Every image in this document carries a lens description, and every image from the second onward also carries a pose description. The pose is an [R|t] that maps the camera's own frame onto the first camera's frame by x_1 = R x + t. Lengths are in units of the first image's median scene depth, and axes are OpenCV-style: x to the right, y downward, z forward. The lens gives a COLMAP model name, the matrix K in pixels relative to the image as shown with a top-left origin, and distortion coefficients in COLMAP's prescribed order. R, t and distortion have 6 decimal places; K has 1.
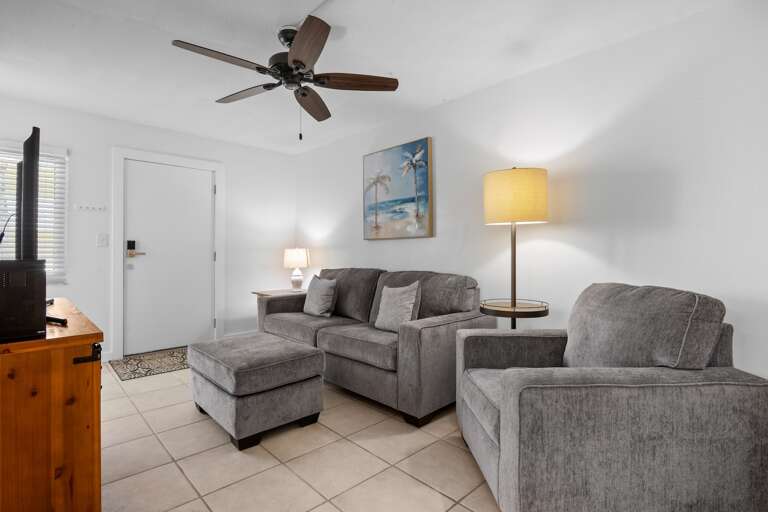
lens RADIAL K [[375.6, 0, 384.7], [0, 375.6, 253.2], [0, 0, 1]] dist [-0.018099, -0.000575]
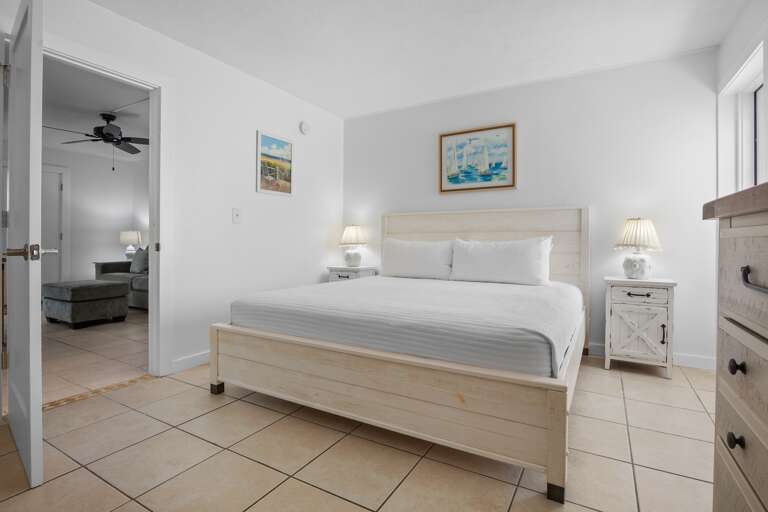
lens RADIAL K [[375.6, 0, 391.9], [0, 375.6, 241.9], [0, 0, 1]] dist [-0.018099, -0.000575]
pose [[0.956708, -0.002399, 0.291040, 0.321674], [0.001967, 0.999996, 0.001775, 0.029222], [-0.291044, -0.001126, 0.956709, -0.675146]]
